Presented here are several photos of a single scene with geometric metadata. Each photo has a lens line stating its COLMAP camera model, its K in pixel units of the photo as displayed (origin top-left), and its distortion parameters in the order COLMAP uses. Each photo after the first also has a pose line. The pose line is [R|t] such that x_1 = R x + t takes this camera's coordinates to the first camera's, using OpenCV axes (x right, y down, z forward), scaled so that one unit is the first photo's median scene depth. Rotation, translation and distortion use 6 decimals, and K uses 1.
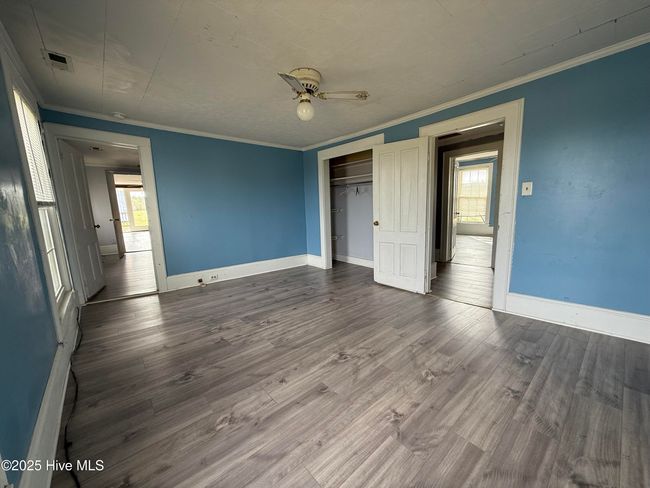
lens RADIAL K [[258.5, 0, 324.1], [0, 258.5, 244.0], [0, 0, 1]] dist [0.000020, 0.000421]
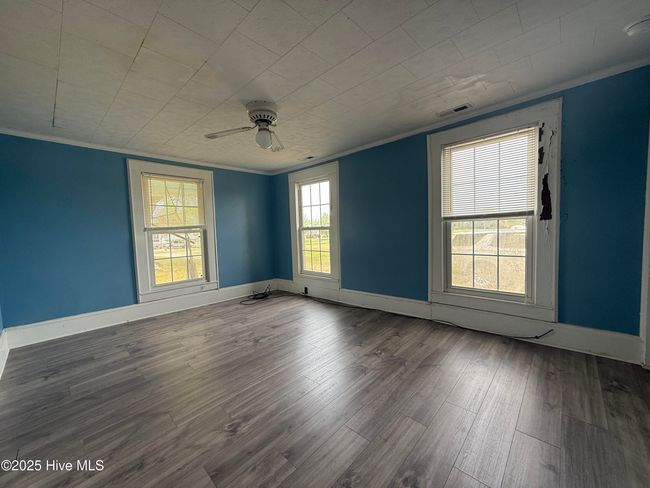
lens RADIAL K [[258.5, 0, 324.1], [0, 258.5, 244.0], [0, 0, 1]] dist [0.000020, 0.000421]
pose [[-0.992238, 0.072867, -0.100767, -0.185771], [0.049551, 0.974901, 0.217053, -0.349877], [0.114054, 0.210375, -0.970945, 2.264995]]
